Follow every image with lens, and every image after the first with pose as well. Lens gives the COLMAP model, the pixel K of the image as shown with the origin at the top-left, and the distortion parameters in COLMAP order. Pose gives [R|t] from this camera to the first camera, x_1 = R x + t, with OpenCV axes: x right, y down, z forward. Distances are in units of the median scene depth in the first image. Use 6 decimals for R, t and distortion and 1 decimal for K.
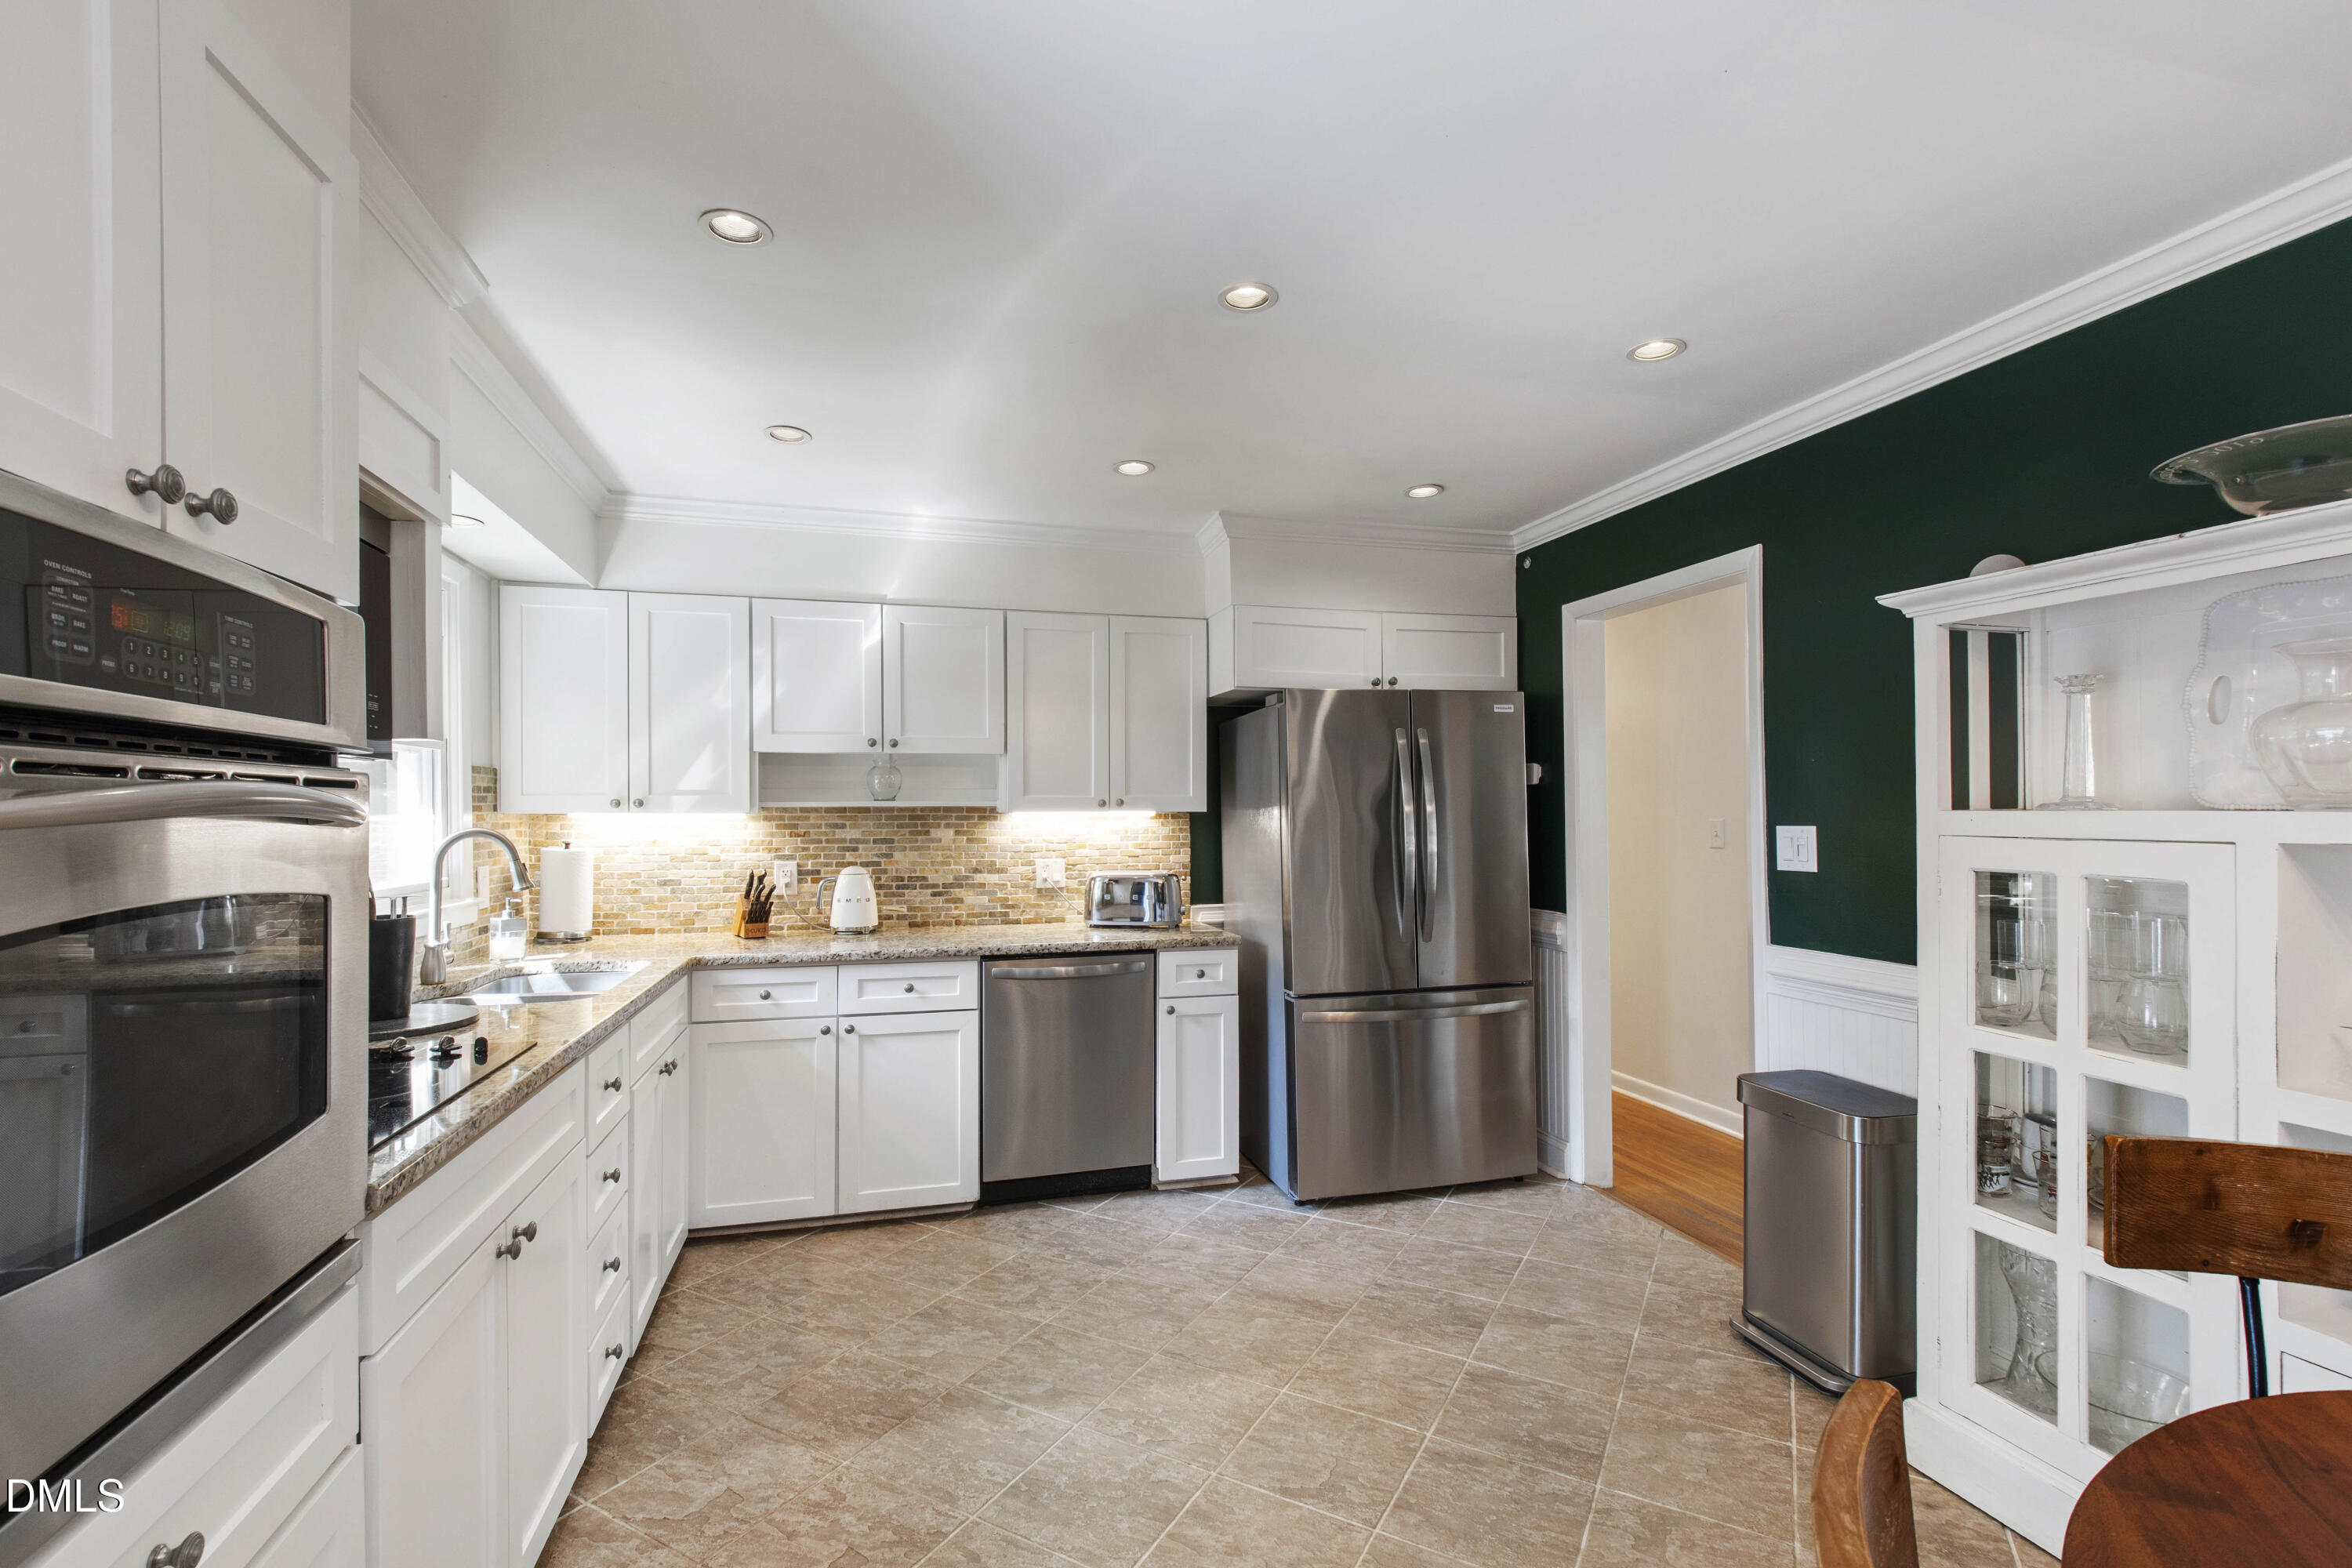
lens RADIAL K [[1054.8, 0, 1174.2], [0, 1054.8, 797.8], [0, 0, 1]] dist [-0.000374, 0.000010]
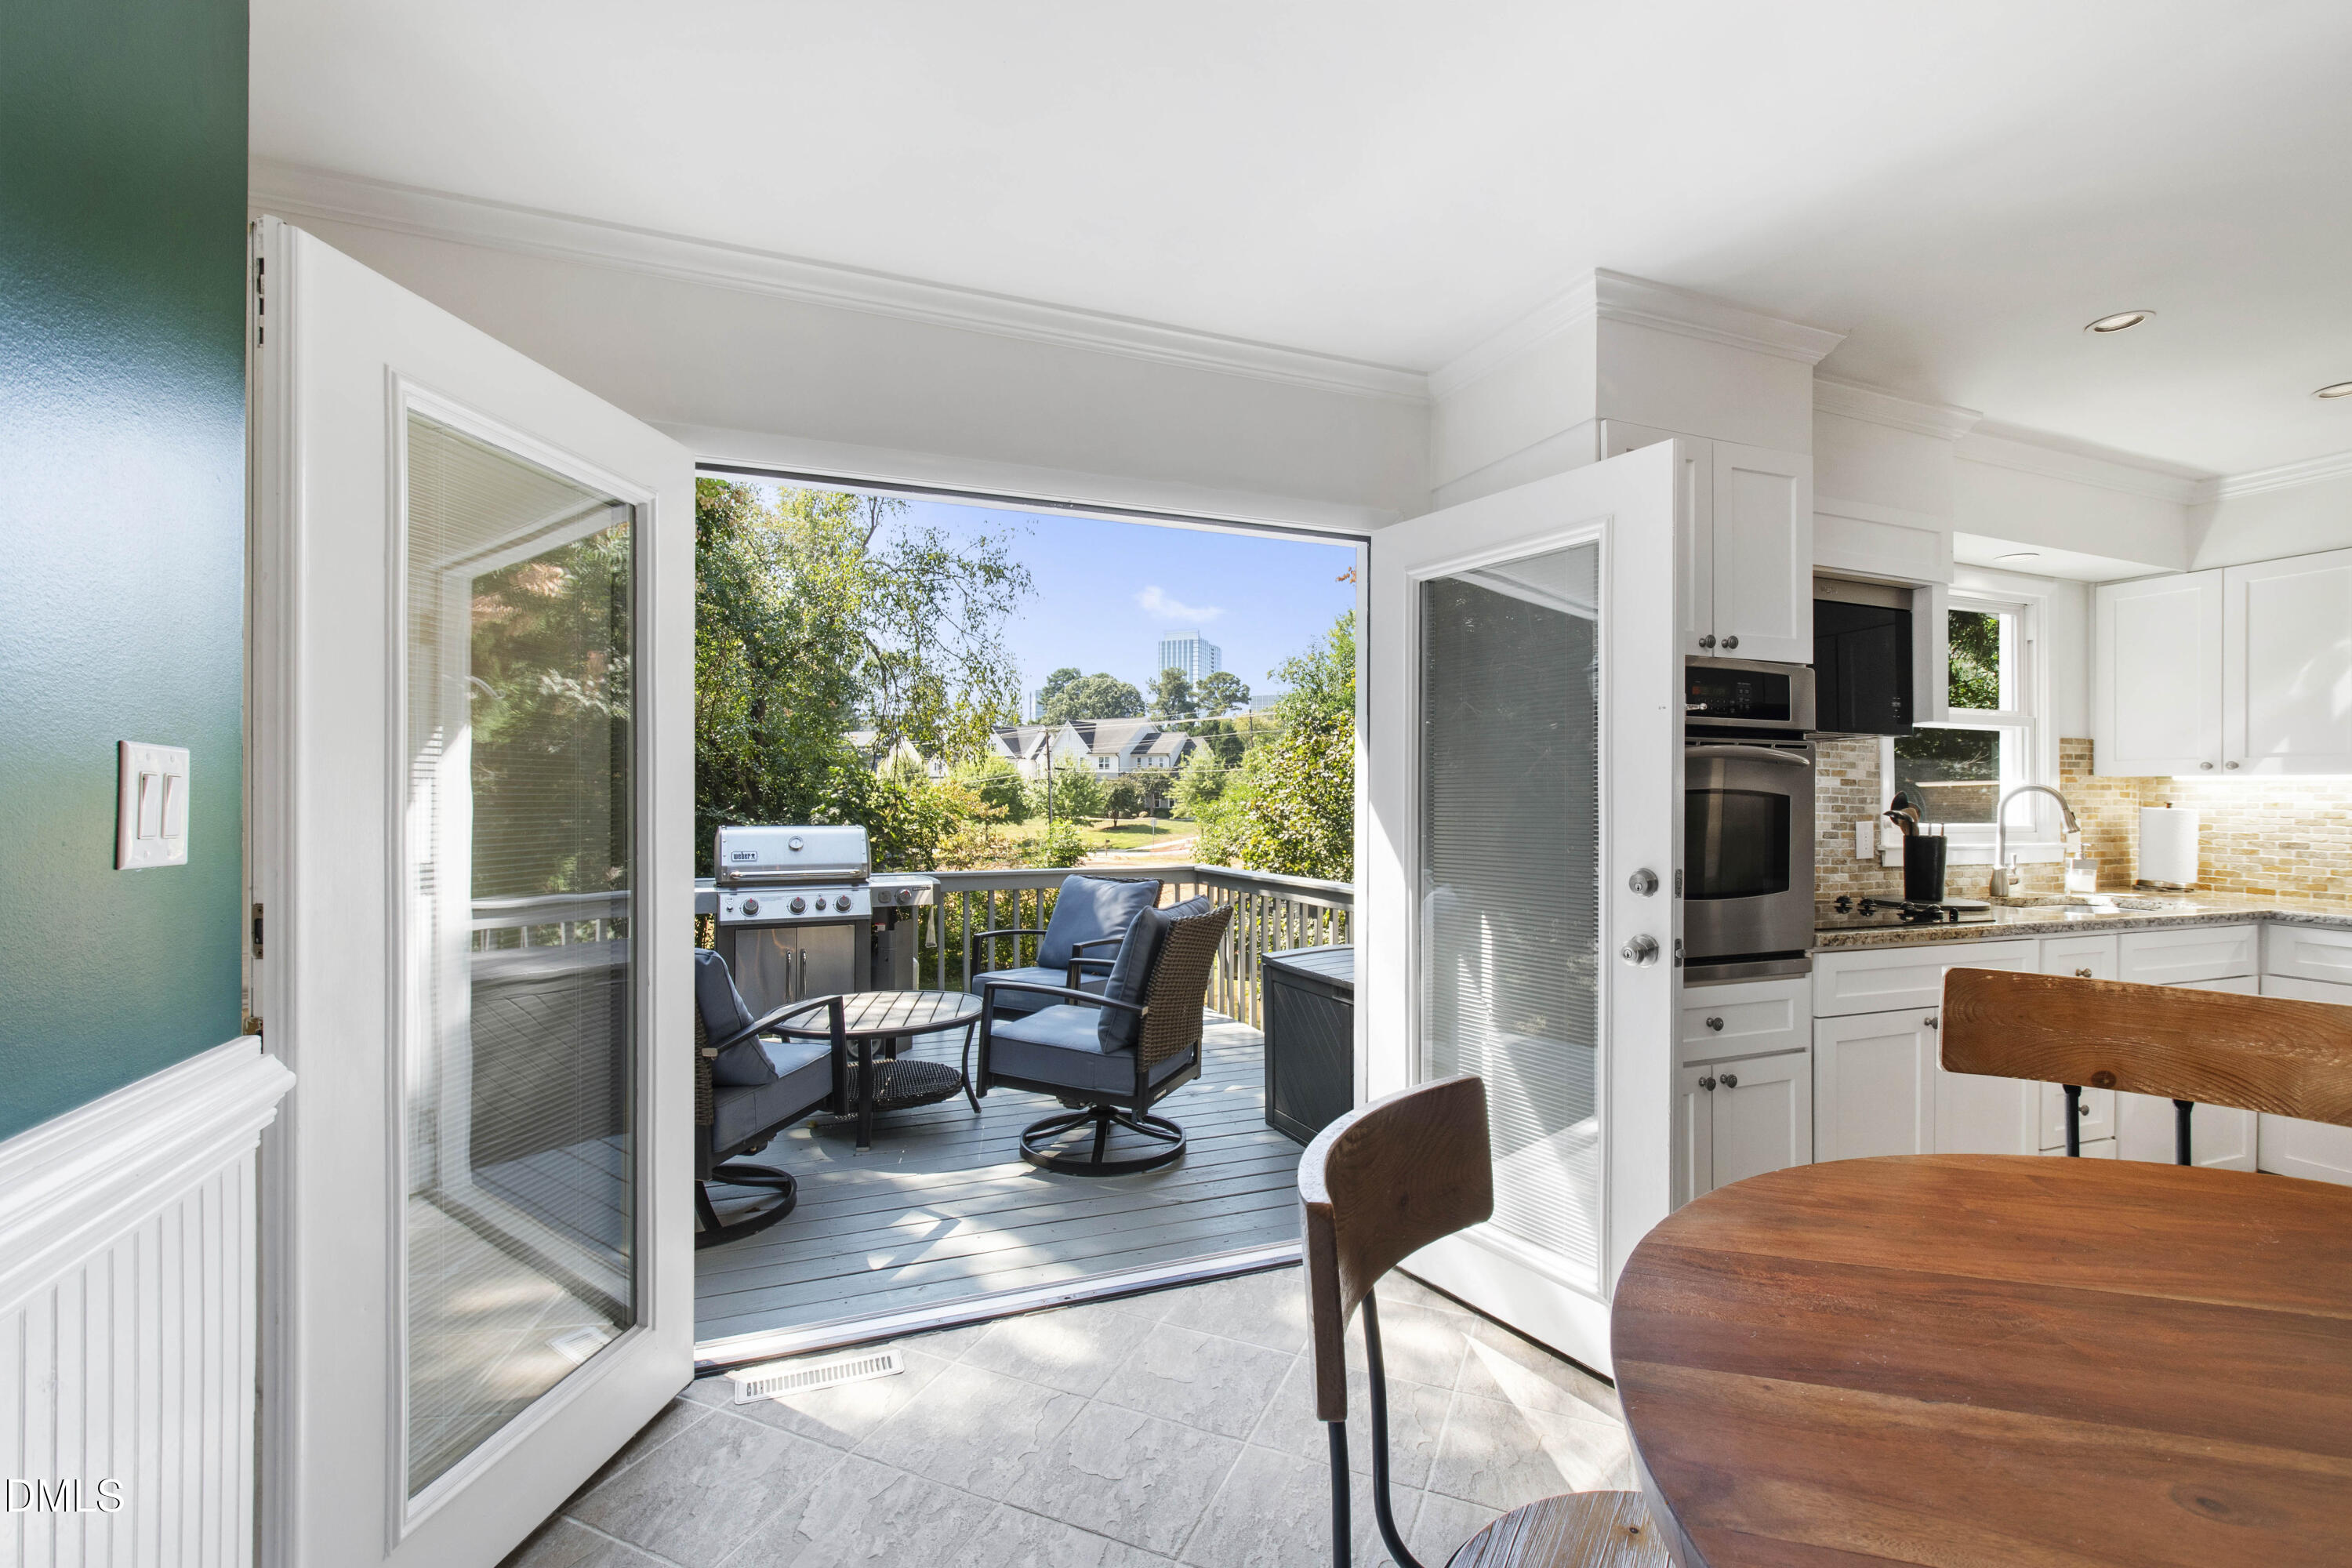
lens RADIAL K [[1054.8, 0, 1176.9], [0, 1054.8, 792.0], [0, 0, 1]] dist [-0.000374, 0.000010]
pose [[0.122100, 0.000376, -0.992518, 0.406412], [0.007056, 0.999974, 0.001247, 0.022451], [0.992493, -0.007156, 0.122094, -0.179153]]
